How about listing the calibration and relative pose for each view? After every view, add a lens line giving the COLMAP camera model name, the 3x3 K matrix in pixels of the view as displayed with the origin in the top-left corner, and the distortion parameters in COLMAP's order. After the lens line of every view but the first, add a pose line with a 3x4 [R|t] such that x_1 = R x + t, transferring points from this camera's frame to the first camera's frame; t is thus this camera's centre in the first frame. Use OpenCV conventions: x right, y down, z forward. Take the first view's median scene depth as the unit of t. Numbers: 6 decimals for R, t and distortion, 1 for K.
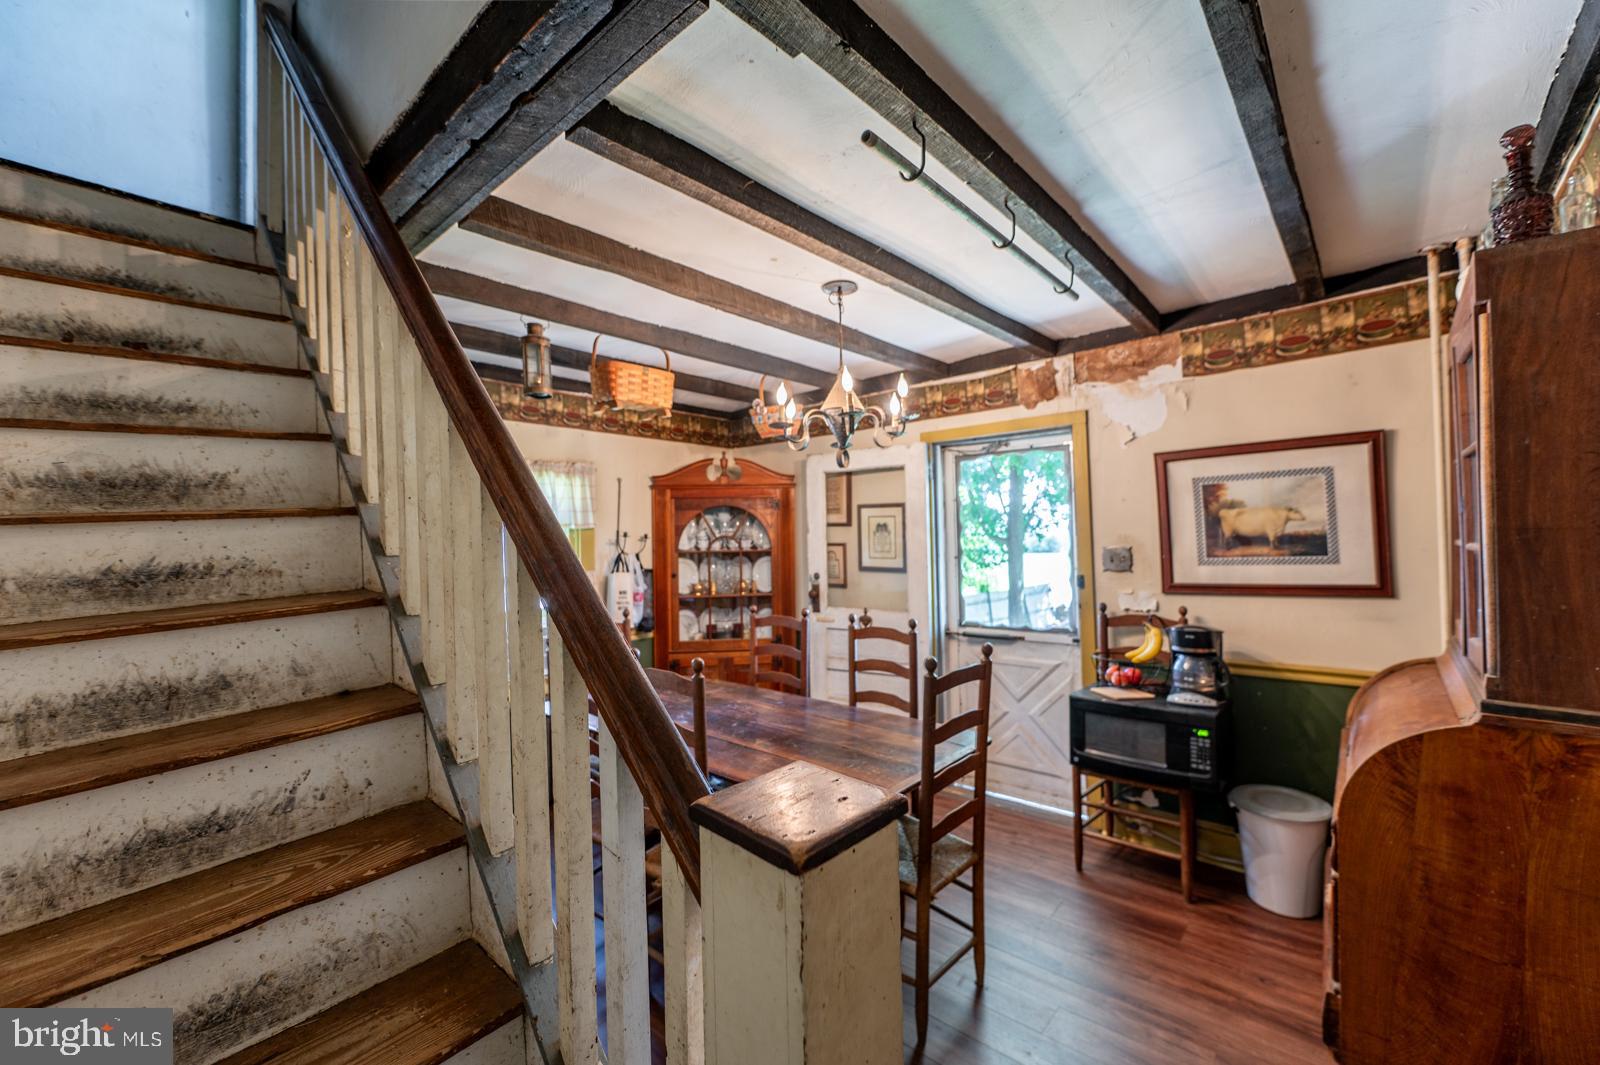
lens RADIAL K [[639.7, 0, 805.2], [0, 639.7, 528.9], [0, 0, 1]] dist [-0.007403, -0.000003]
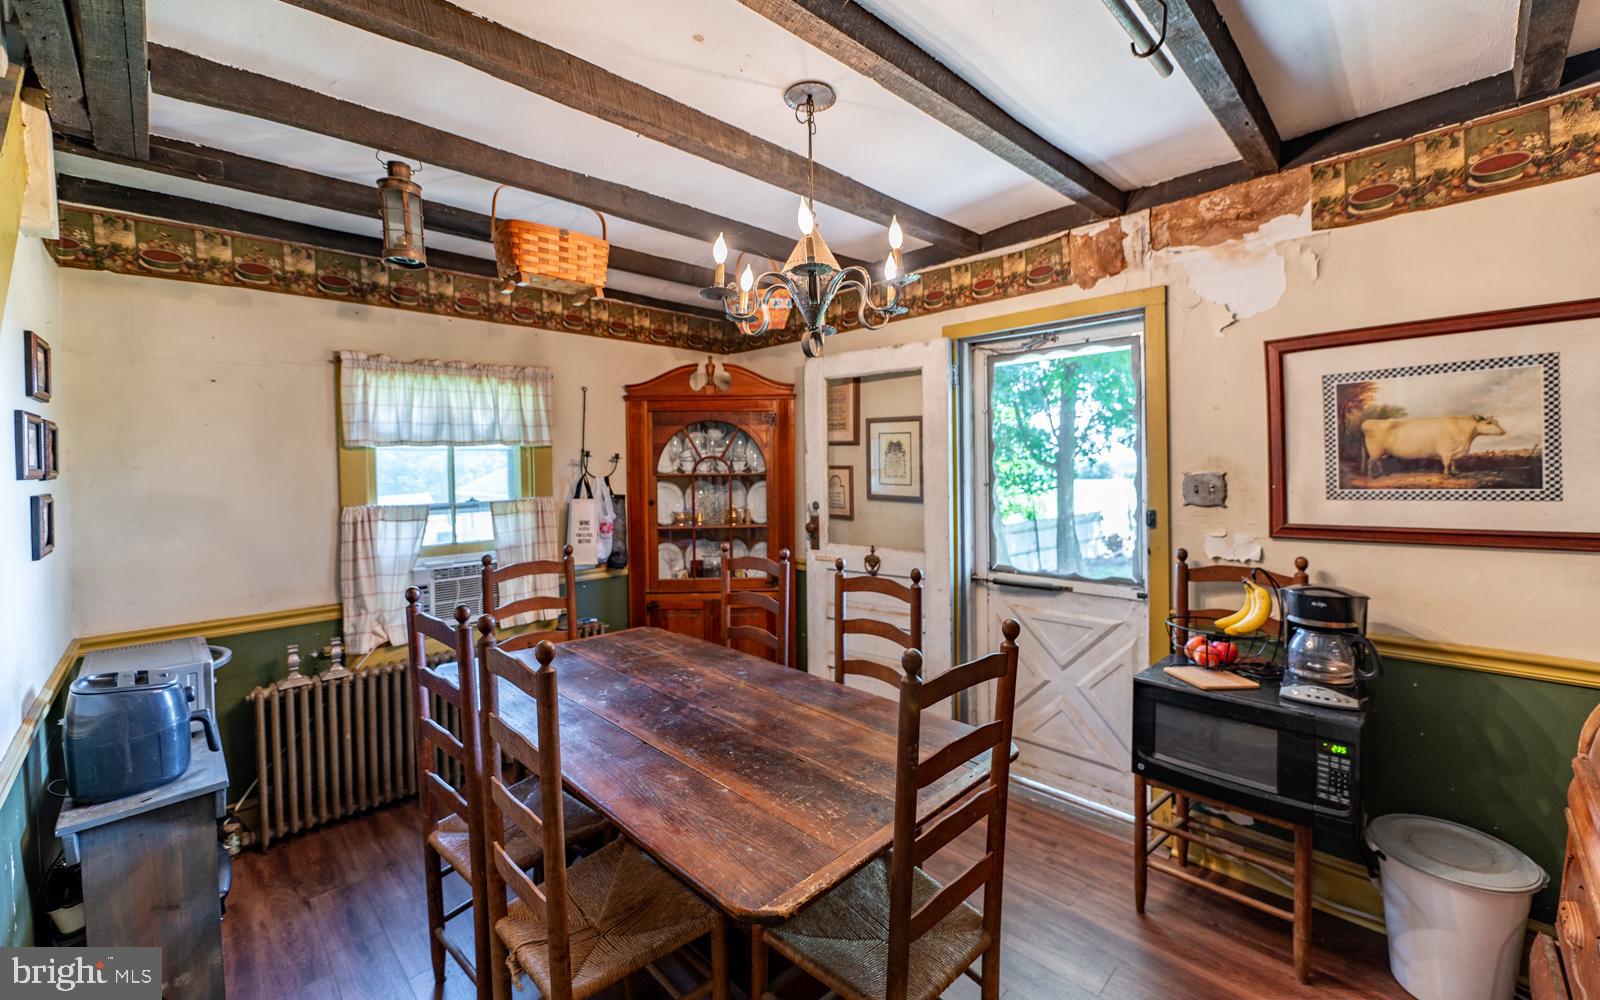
lens RADIAL K [[638.2, 0, 808.5], [0, 638.2, 480.3], [0, 0, 1]] dist [-0.003297, -0.001580]
pose [[0.997709, 0.008010, -0.067179, 0.085442], [-0.005093, 0.999041, 0.043482, 0.007585], [0.067463, -0.043040, 0.996793, 0.243223]]
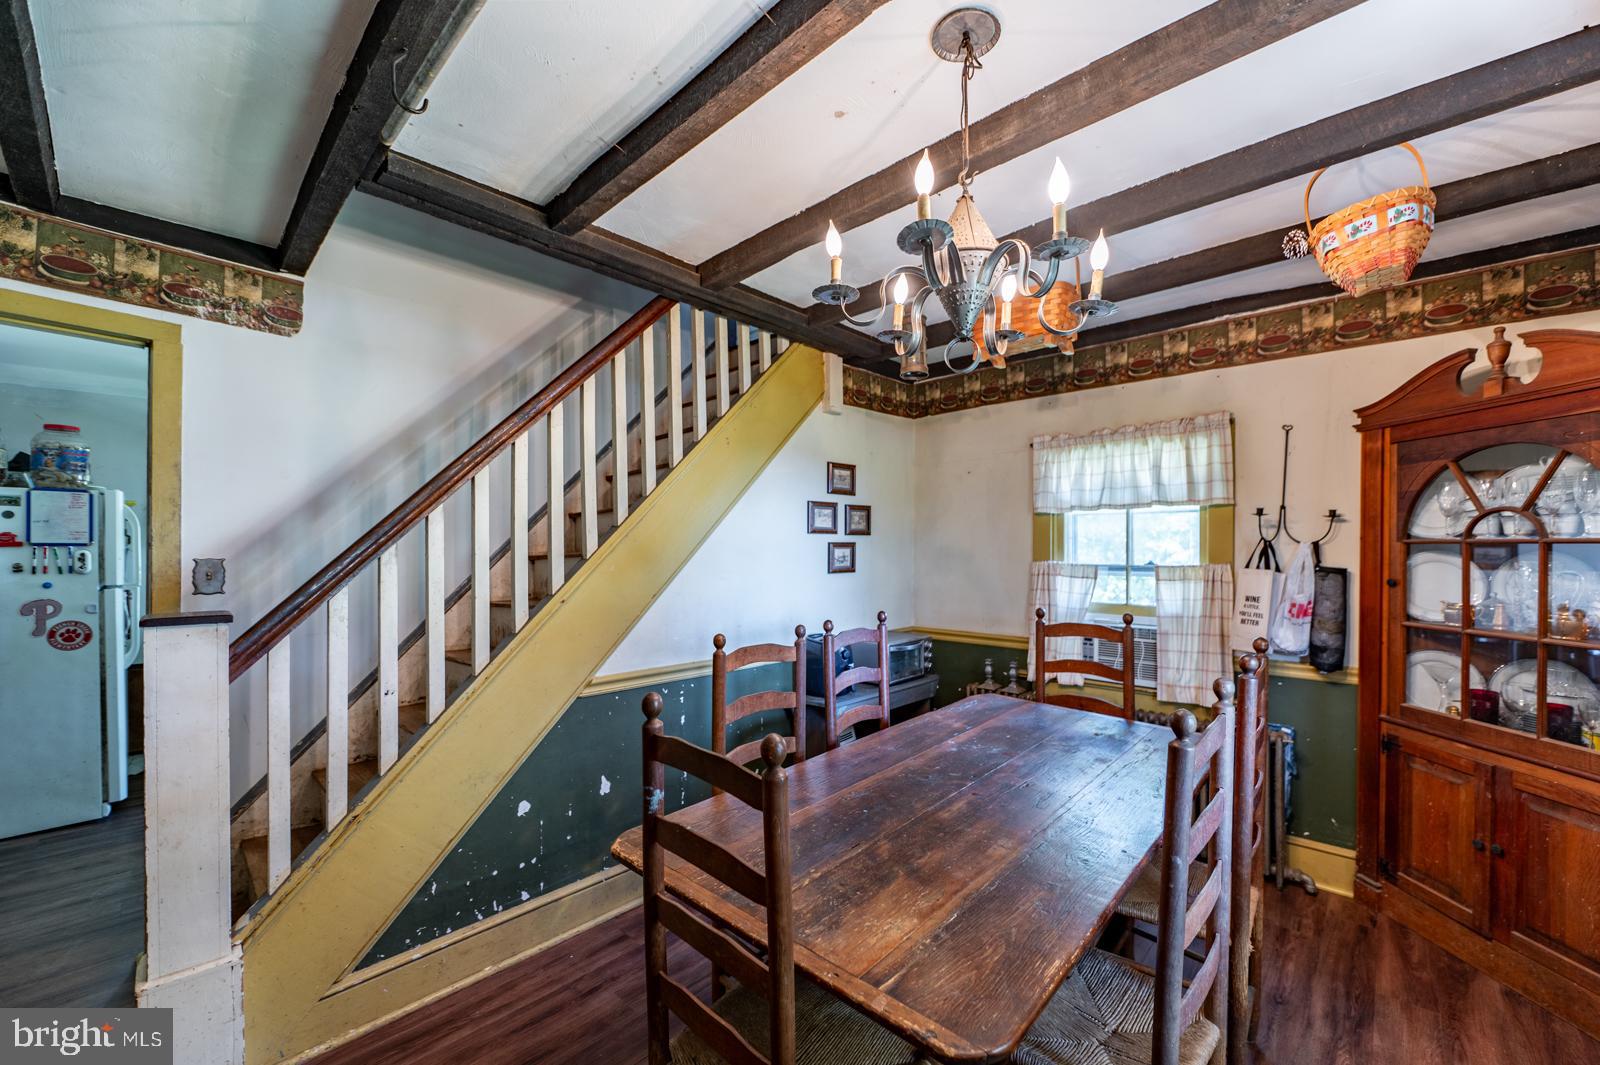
lens RADIAL K [[639.7, 0, 822.4], [0, 639.7, 551.8], [0, 0, 1]] dist [-0.007403, -0.000003]
pose [[-0.012510, 0.029674, -0.999481, 0.502886], [0.016073, 0.999436, 0.029472, 0.031087], [0.999793, -0.015696, -0.012980, 0.736342]]
